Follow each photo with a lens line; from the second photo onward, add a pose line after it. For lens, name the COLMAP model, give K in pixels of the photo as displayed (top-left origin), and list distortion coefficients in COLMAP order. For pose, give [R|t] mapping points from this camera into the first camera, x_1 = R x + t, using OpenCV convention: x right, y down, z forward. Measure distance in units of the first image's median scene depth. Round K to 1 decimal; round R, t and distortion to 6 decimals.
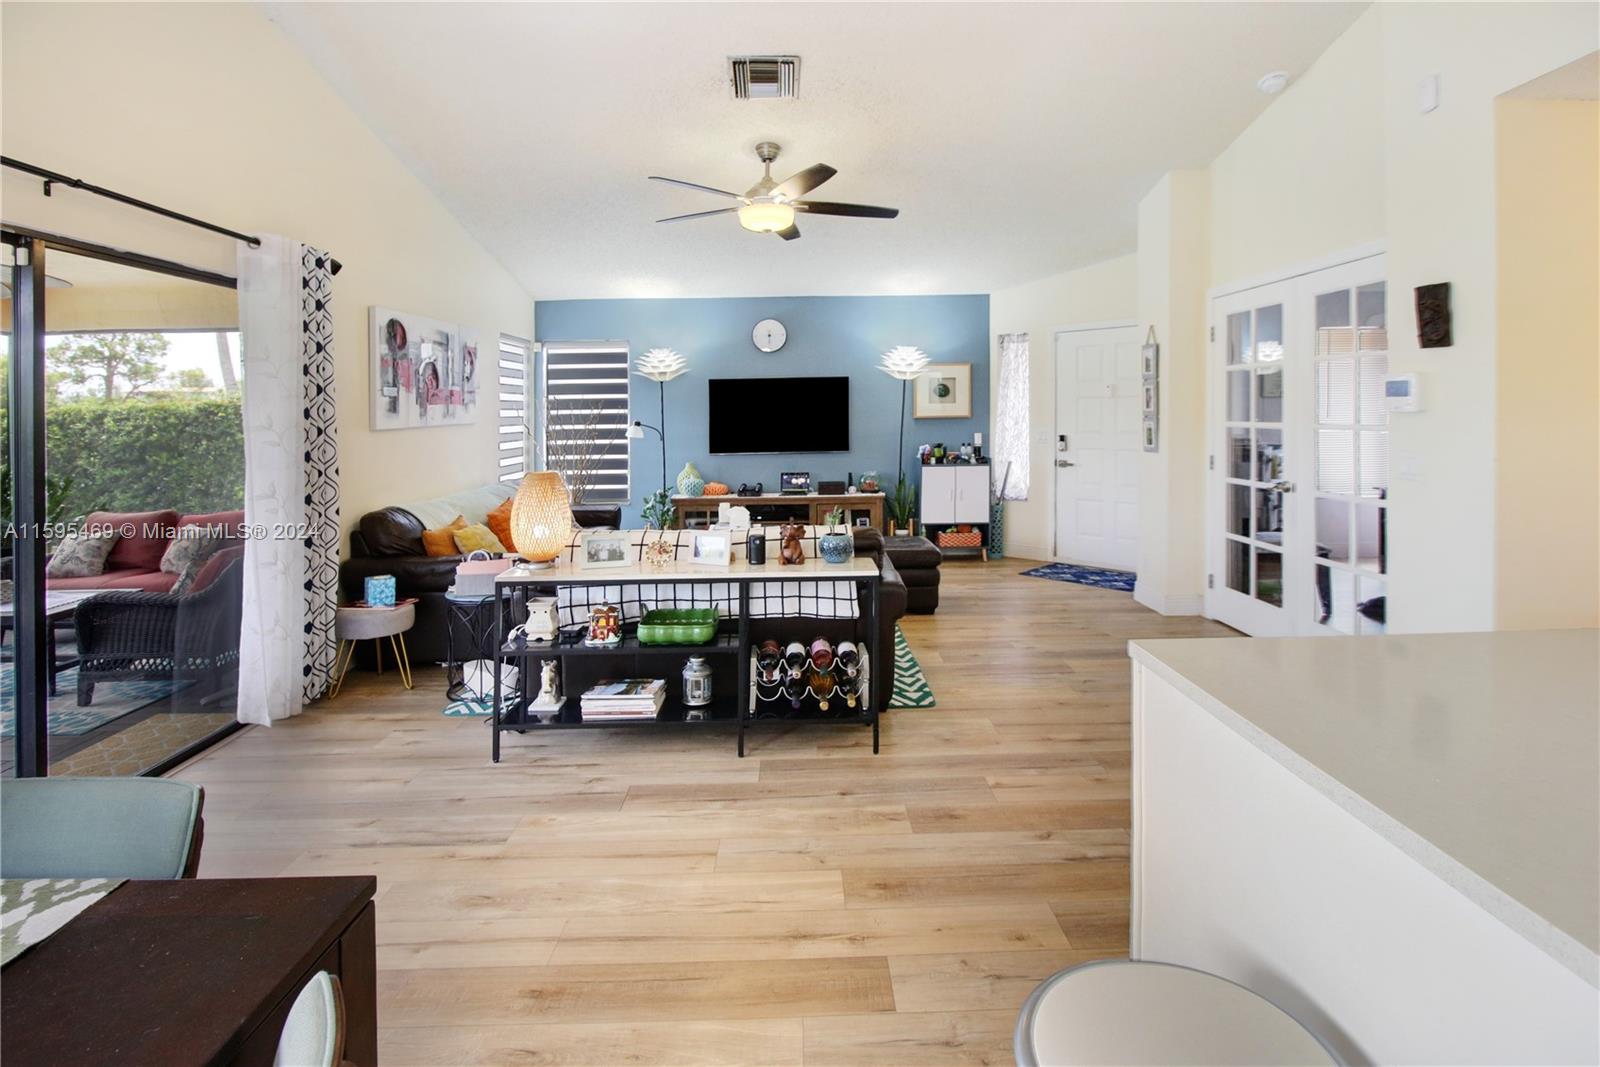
lens RADIAL K [[801.6, 0, 847.4], [0, 801.6, 416.2], [0, 0, 1]] dist [-0.010847, -0.005808]
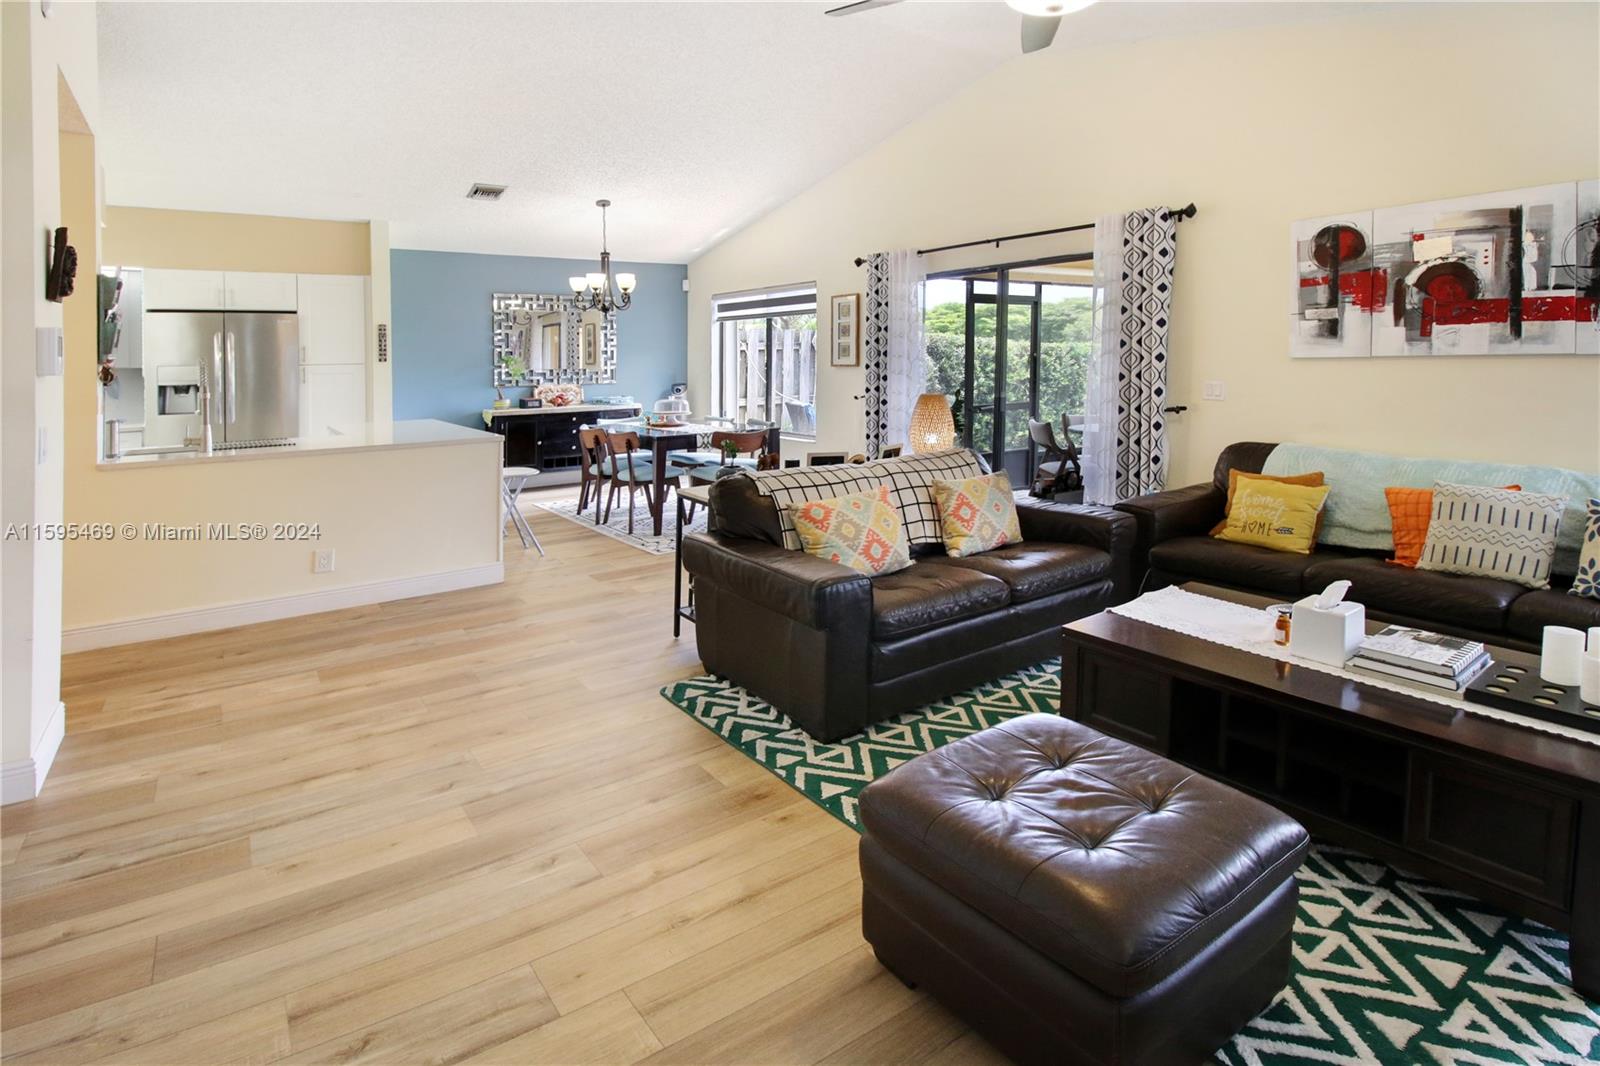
lens RADIAL K [[801.6, 0, 890.6], [0, 801.6, 360.5], [0, 0, 1]] dist [-0.010847, -0.005808]
pose [[-0.786881, 0.034347, -0.616148, 0.240699], [0.025699, 0.999408, 0.022891, -0.008125], [0.616570, 0.002178, -0.787297, 0.985301]]
